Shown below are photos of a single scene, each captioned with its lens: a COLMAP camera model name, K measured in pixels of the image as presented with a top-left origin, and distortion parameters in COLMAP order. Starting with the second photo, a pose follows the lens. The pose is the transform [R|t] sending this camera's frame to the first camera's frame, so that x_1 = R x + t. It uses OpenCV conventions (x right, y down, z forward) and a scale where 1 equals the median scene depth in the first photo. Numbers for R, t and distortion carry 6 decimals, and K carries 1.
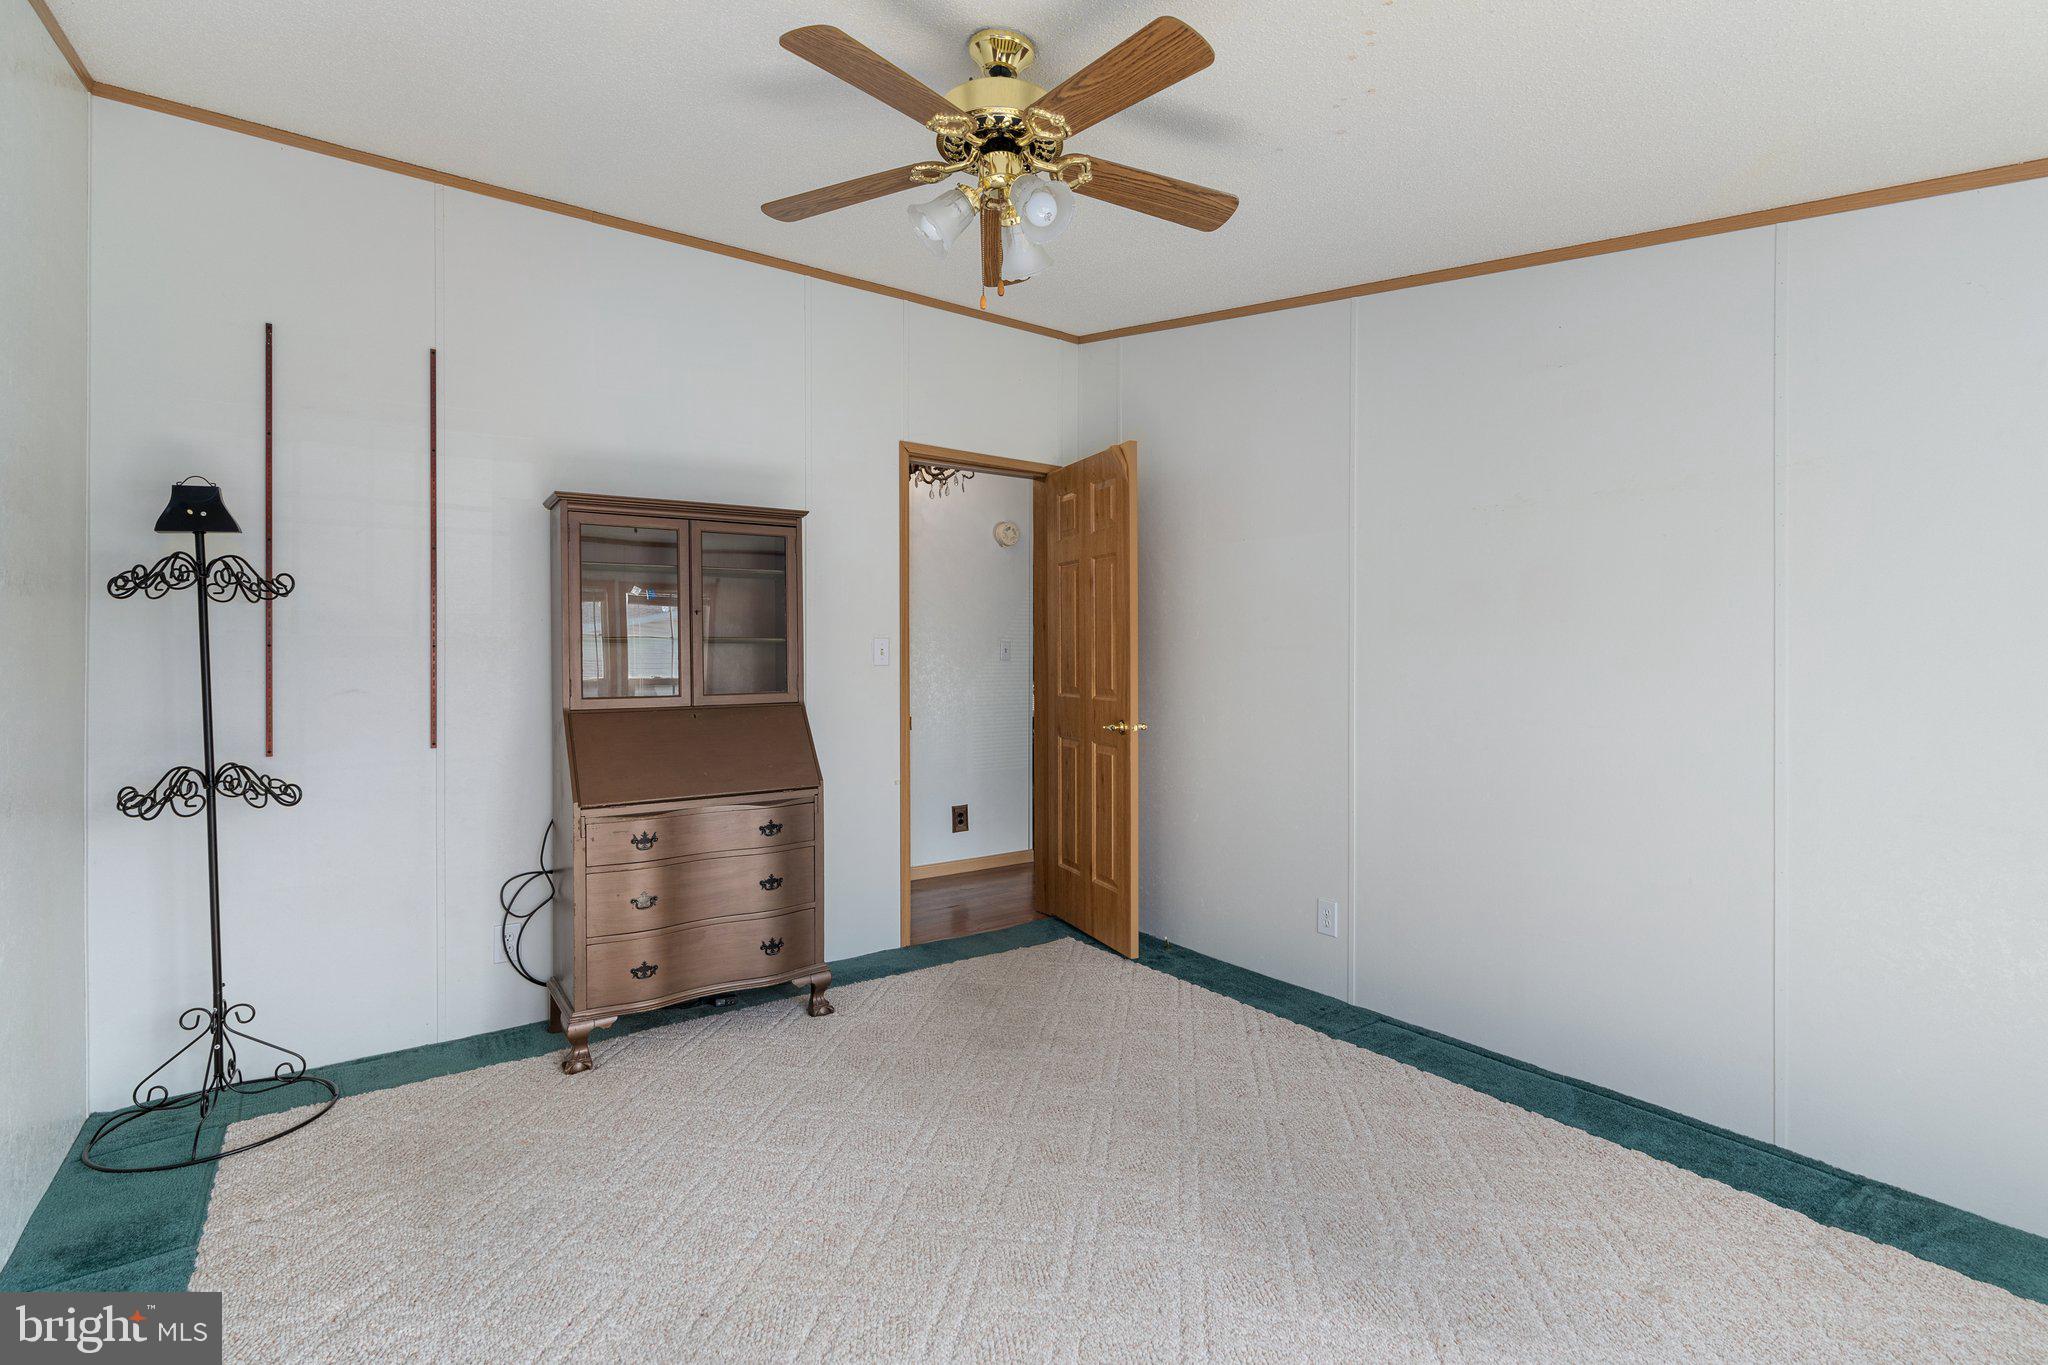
lens RADIAL K [[928.0, 0, 1023.6], [0, 928.0, 672.2], [0, 0, 1]] dist [-0.005498, -0.000018]
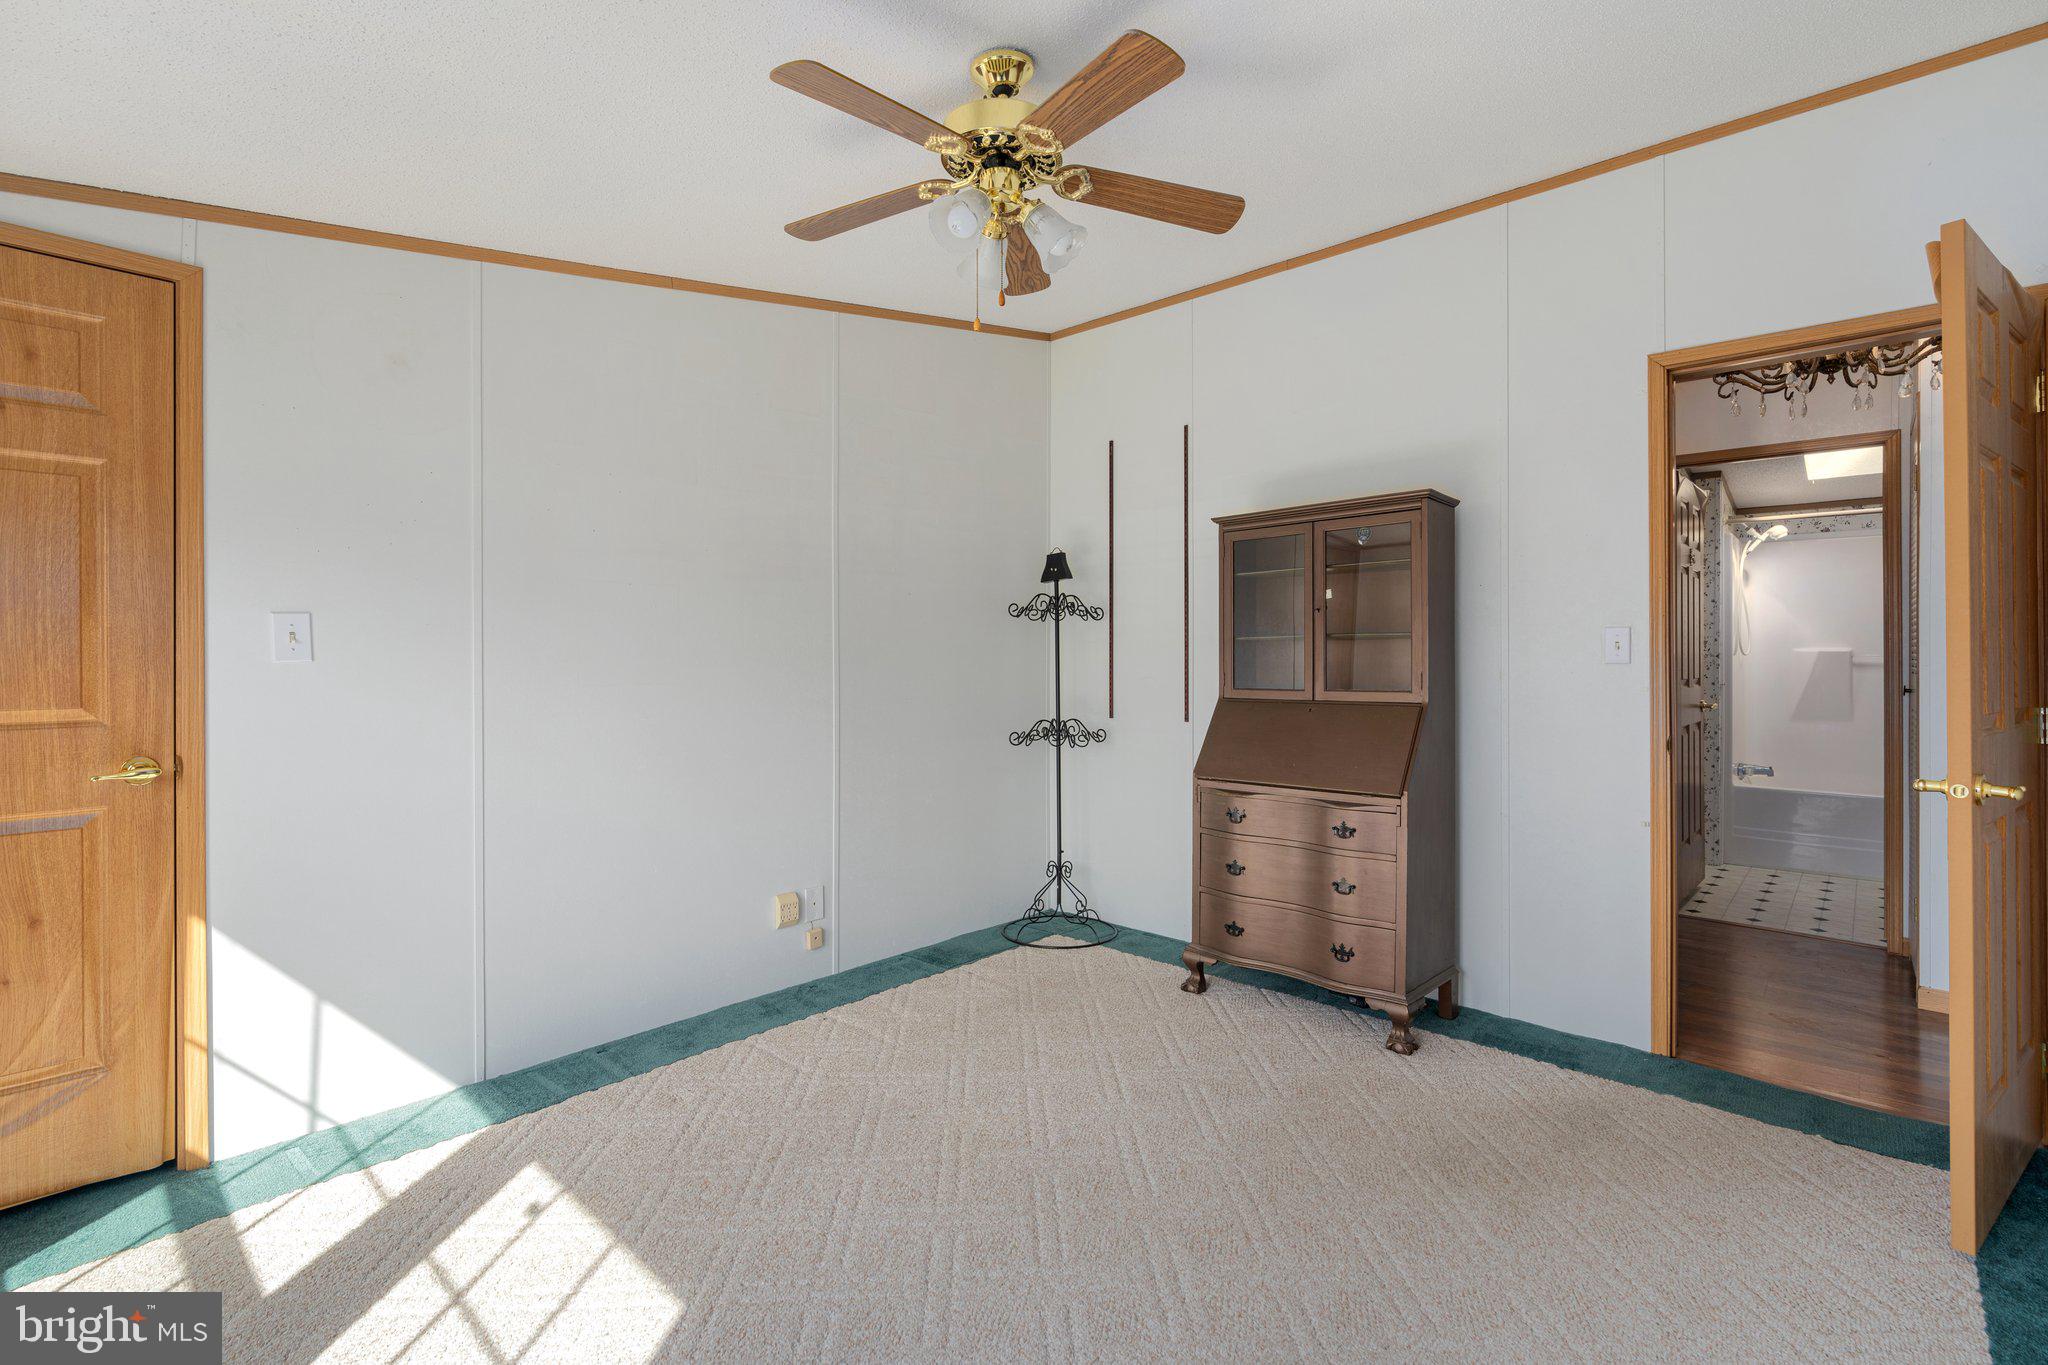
lens RADIAL K [[882.1, 0, 1023.2], [0, 882.1, 666.1], [0, 0, 1]] dist [-0.001299, -0.000331]
pose [[0.238177, 0.012182, -0.971145, 0.658834], [-0.018041, 0.999804, 0.008117, -0.006353], [0.971054, 0.015587, 0.238350, 0.550095]]
